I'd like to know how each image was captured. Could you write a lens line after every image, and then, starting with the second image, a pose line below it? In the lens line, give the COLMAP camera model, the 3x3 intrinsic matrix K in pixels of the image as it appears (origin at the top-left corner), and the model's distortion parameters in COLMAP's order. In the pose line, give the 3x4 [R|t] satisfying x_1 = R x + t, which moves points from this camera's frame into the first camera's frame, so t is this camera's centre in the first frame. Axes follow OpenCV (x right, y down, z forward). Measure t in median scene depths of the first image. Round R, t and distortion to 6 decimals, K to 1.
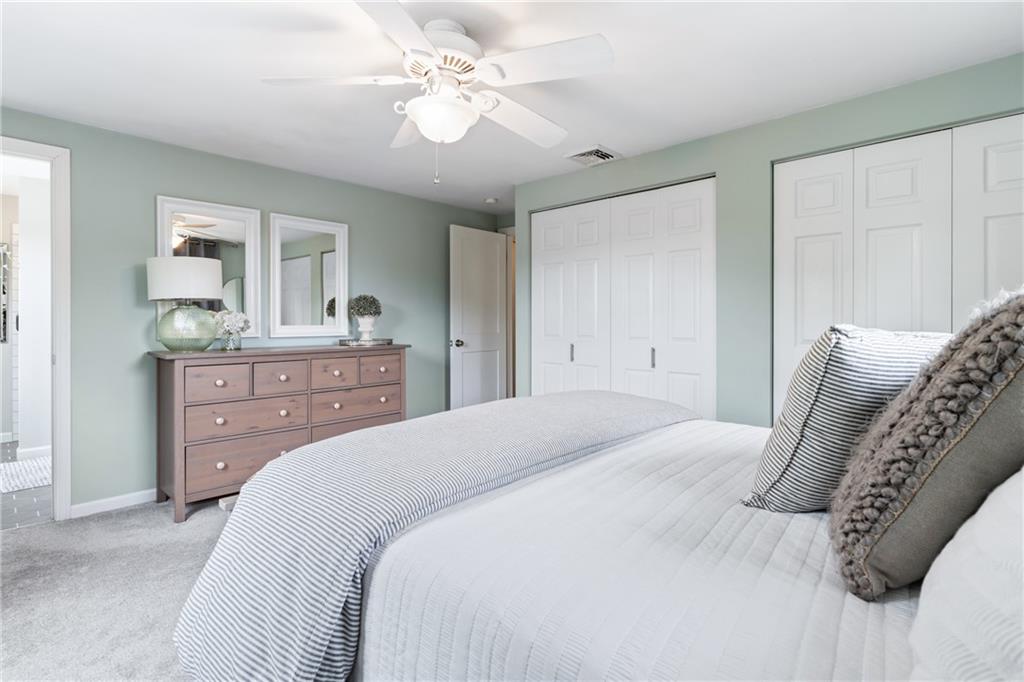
lens RADIAL K [[493.3, 0, 510.9], [0, 493.3, 320.0], [0, 0, 1]] dist [-0.001434, 0.000345]
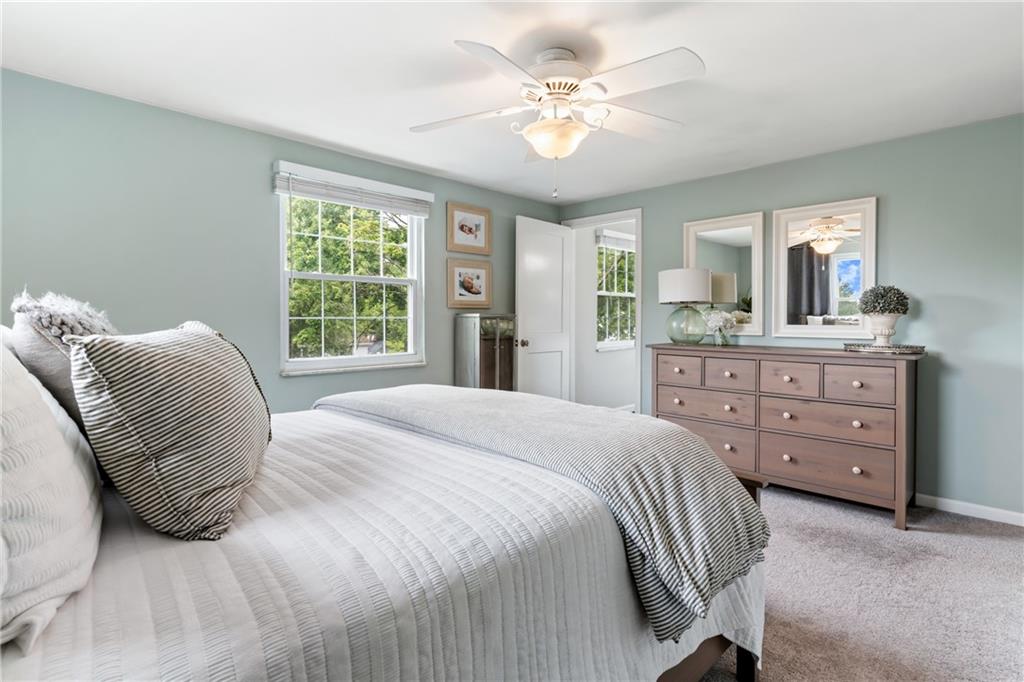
lens RADIAL K [[546.5, 0, 511.6], [0, 546.5, 317.8], [0, 0, 1]] dist [-0.000063, -0.000046]
pose [[-0.074362, 0.007950, -0.997200, 0.726827], [0.007525, 0.999944, 0.007411, -0.015607], [0.997203, -0.006953, -0.074418, 0.622013]]
